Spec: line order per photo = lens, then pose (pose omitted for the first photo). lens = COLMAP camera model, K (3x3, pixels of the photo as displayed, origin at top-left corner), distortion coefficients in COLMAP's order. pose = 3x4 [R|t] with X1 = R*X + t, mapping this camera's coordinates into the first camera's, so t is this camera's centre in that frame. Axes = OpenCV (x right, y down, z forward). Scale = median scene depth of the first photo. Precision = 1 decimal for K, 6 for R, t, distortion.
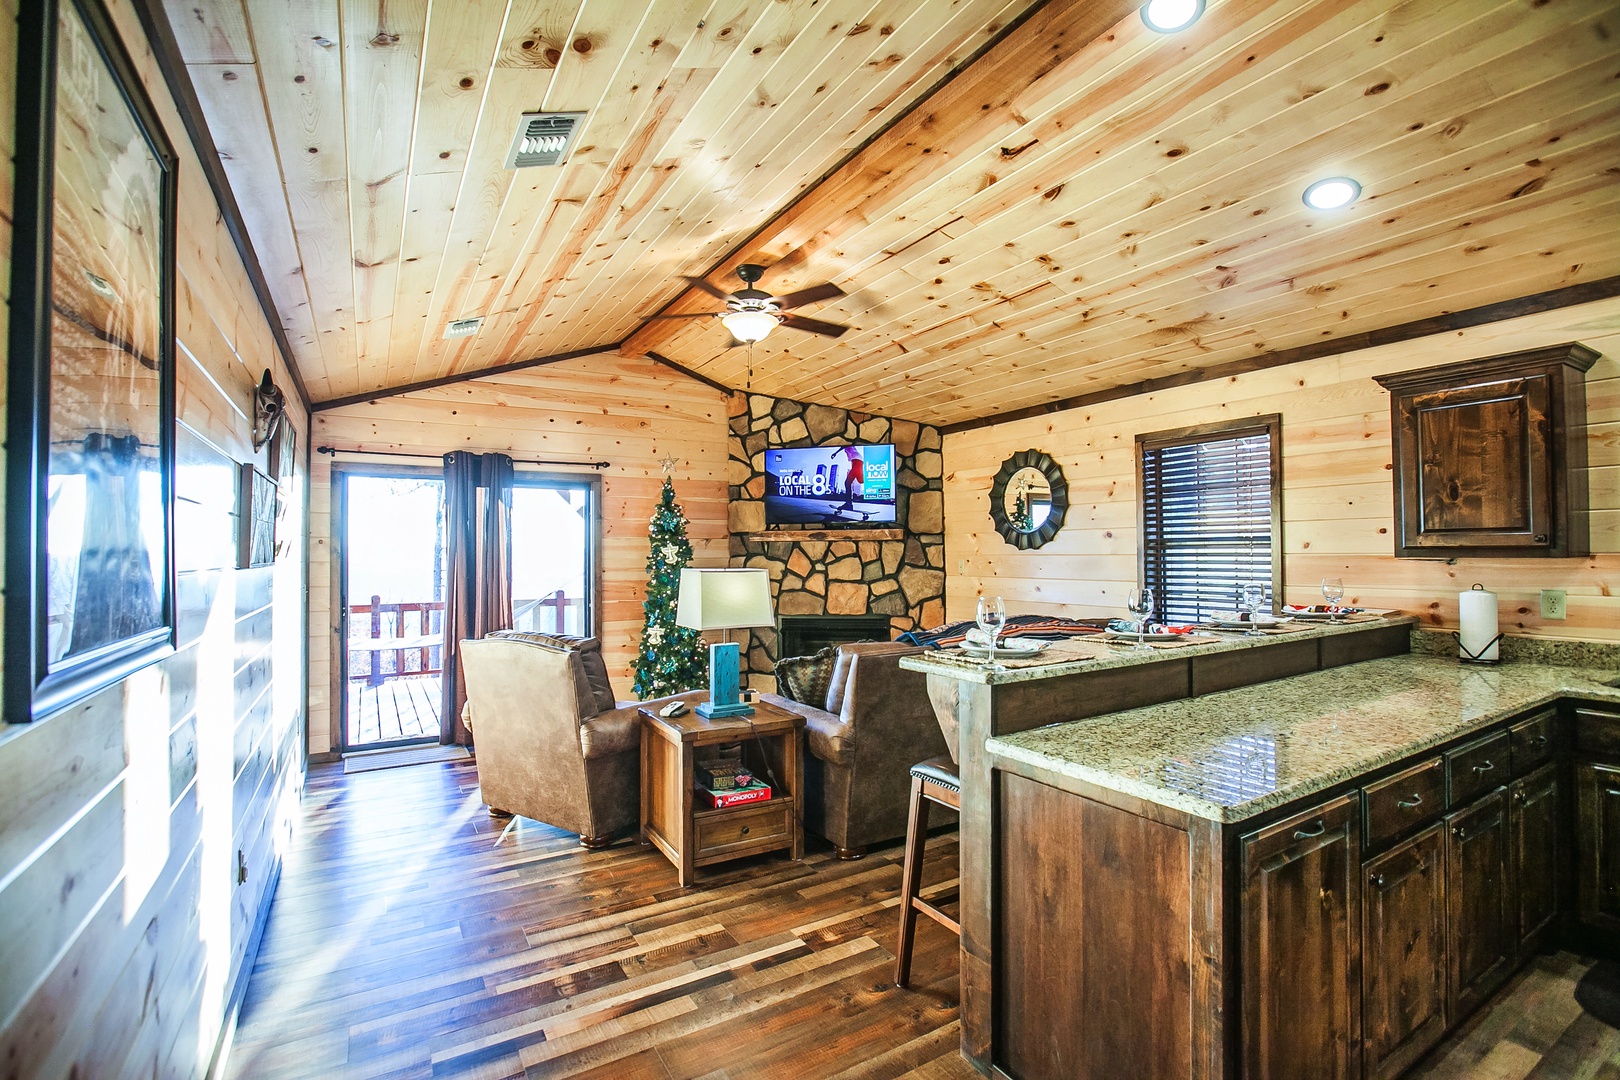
lens RADIAL K [[758.3, 0, 802.8], [0, 758.3, 537.9], [0, 0, 1]] dist [-0.041748, 0.016752]
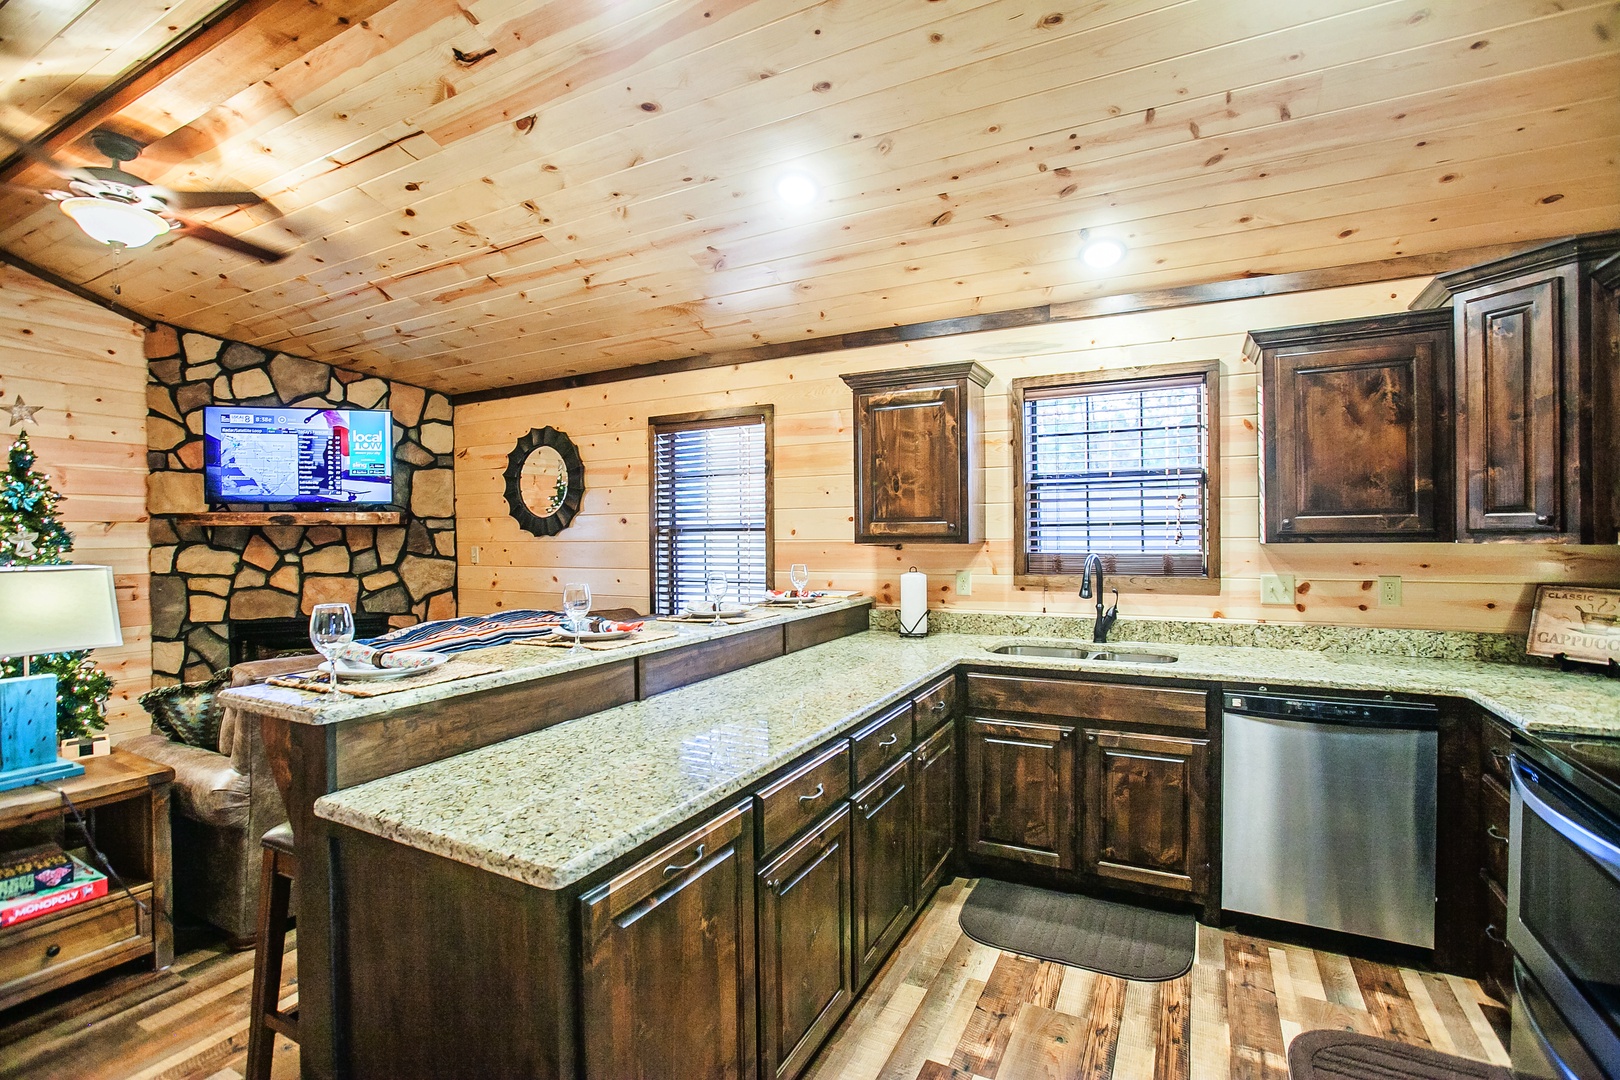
lens RADIAL K [[758.3, 0, 812.8], [0, 758.3, 537.4], [0, 0, 1]] dist [-0.041748, 0.016752]
pose [[0.856285, -0.003295, 0.516493, 0.165452], [-0.006618, 0.999828, 0.017350, -0.001641], [-0.516461, -0.018275, 0.856116, 0.080179]]
